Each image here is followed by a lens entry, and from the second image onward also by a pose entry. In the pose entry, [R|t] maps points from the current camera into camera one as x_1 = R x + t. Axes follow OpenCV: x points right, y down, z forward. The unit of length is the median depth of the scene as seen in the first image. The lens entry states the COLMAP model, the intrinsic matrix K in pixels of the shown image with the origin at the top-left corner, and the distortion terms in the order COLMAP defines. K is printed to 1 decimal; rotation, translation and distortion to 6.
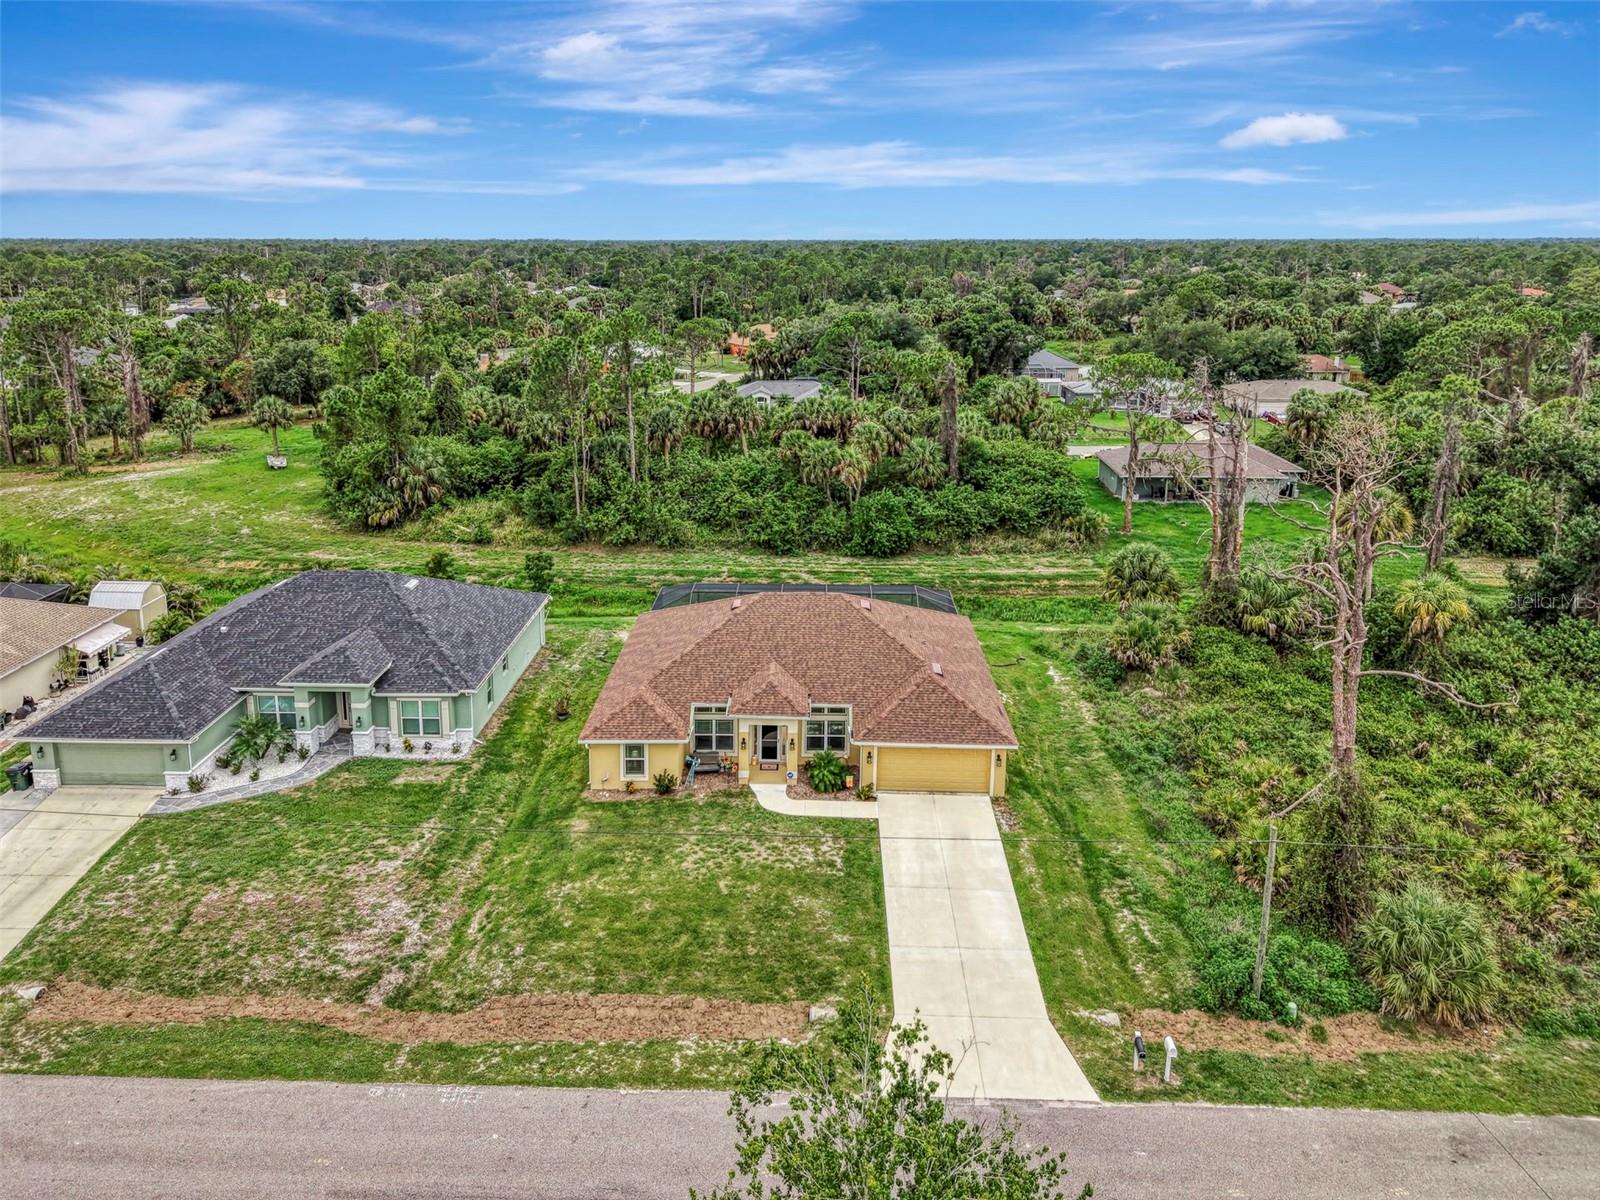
lens RADIAL K [[1128.2, 0, 779.2], [0, 1128.2, 445.7], [0, 0, 1]] dist [0.030810, -0.024526]
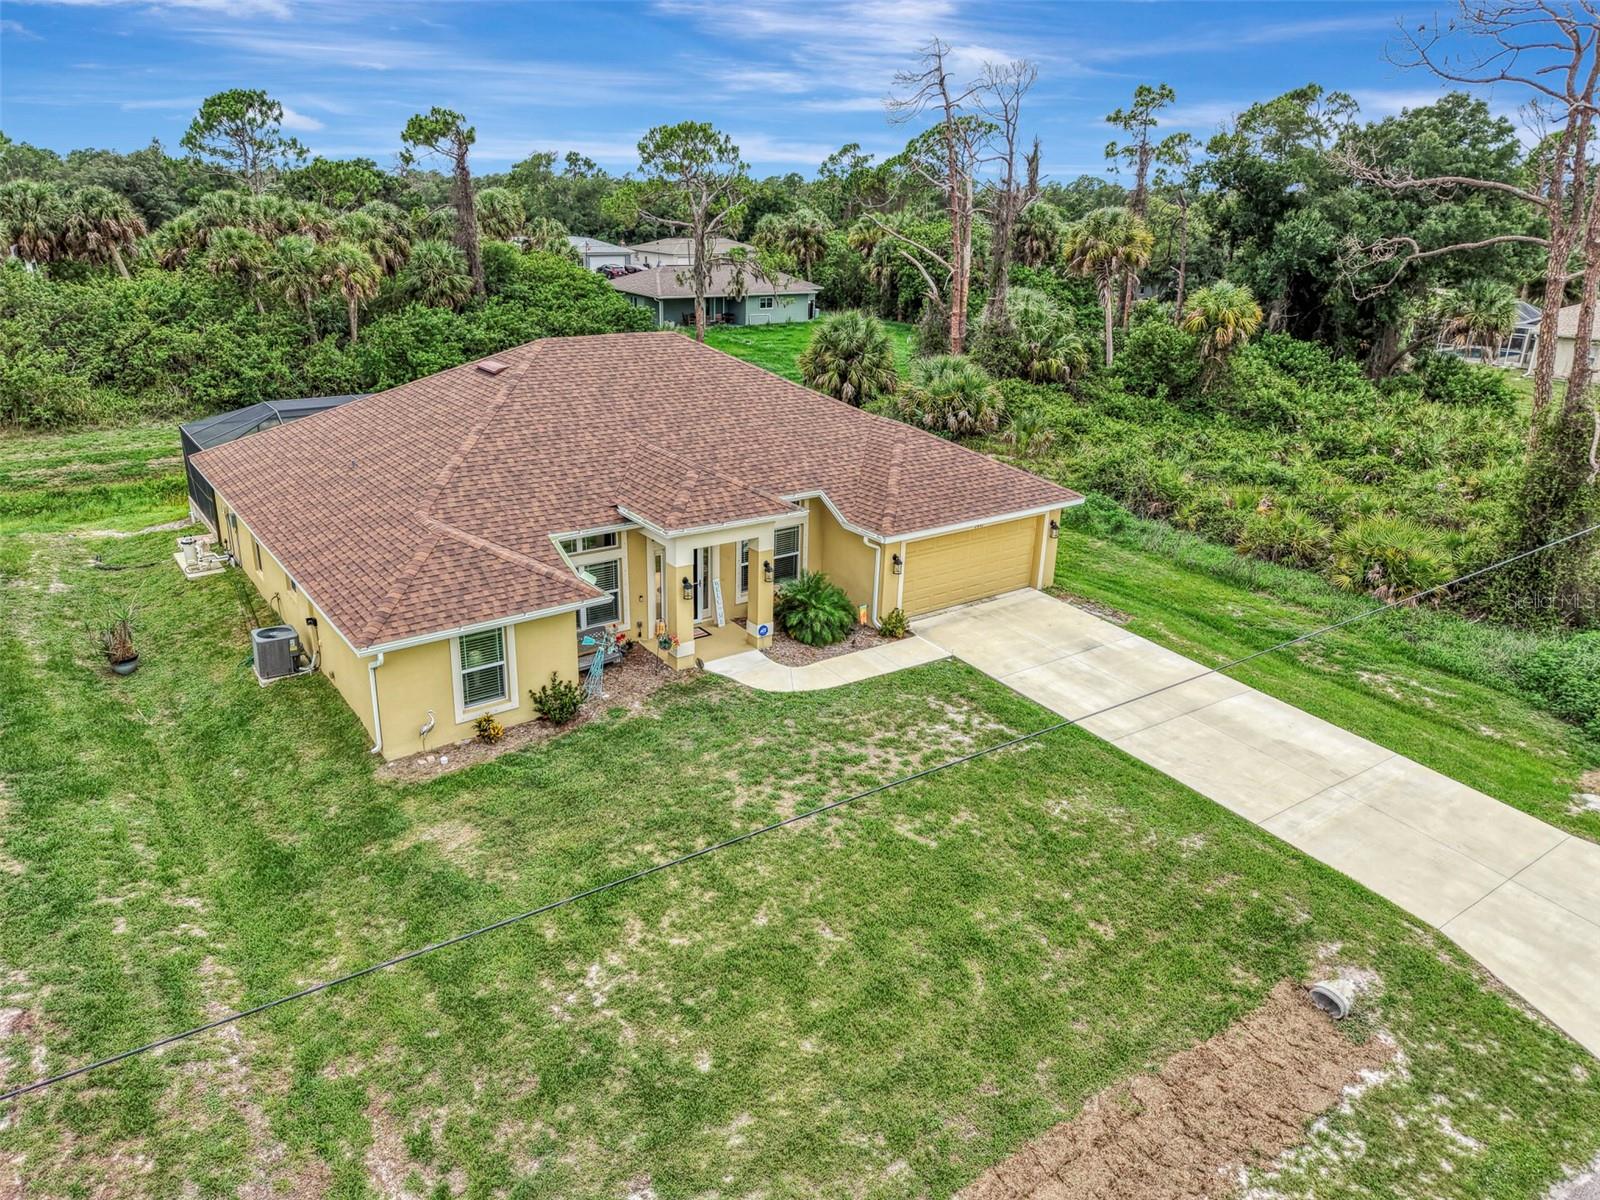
lens RADIAL K [[1100.2, 0, 789.0], [0, 1100.2, 592.8], [0, 0, 1]] dist [0.031783, -0.031365]
pose [[0.787497, -0.192456, 0.585499, -0.281775], [0.089606, 0.975653, 0.200181, 0.178300], [-0.609769, -0.105178, 0.785569, 0.609057]]
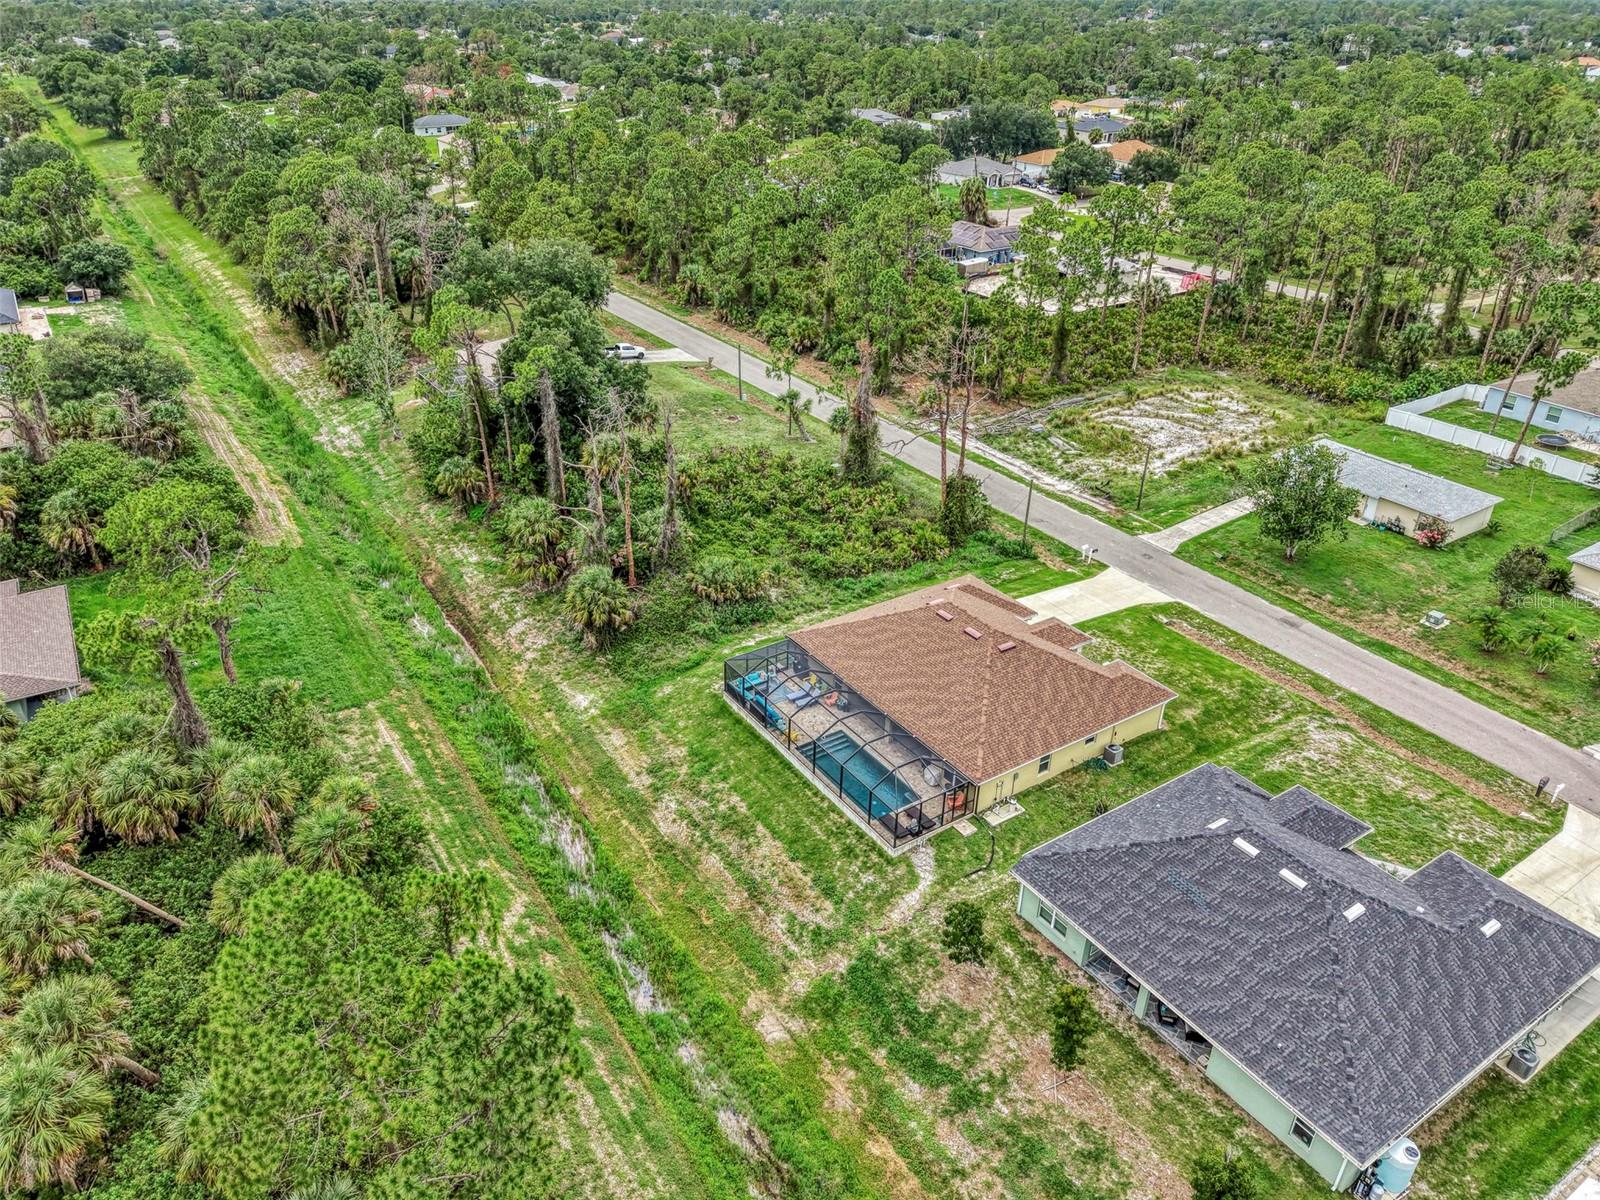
lens RADIAL K [[1120.6, 0, 778.1], [0, 1120.6, 600.0], [0, 0, 1]] dist [-0.000450, -0.000167]
pose [[-0.578649, -0.400325, 0.710567, -0.844135], [0.133640, 0.812928, 0.566824, -0.705163], [-0.804553, 0.422952, -0.416900, 1.946890]]
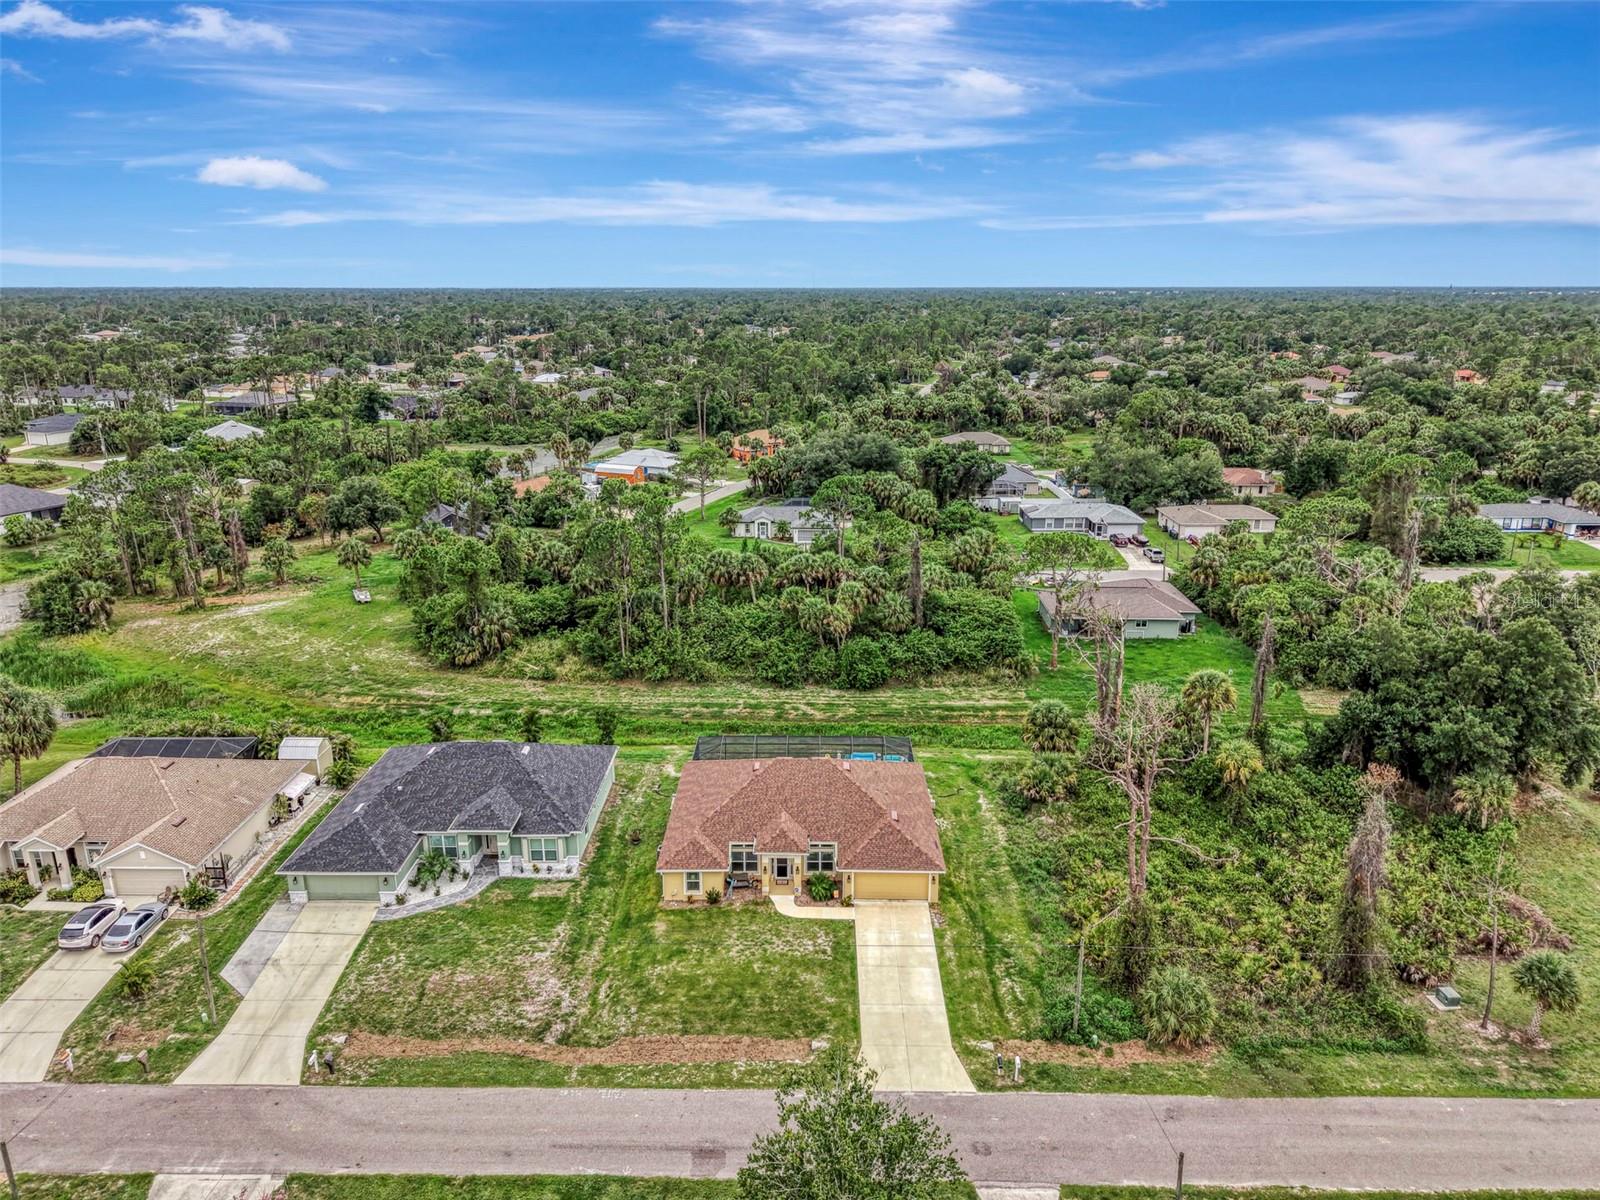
lens RADIAL K [[1100.2, 0, 789.0], [0, 1100.2, 592.8], [0, 0, 1]] dist [0.031783, -0.031365]
pose [[0.999861, -0.008028, 0.014604, -0.019016], [0.006581, 0.995302, 0.096595, -0.249478], [-0.015311, -0.096485, 0.995217, -0.433080]]
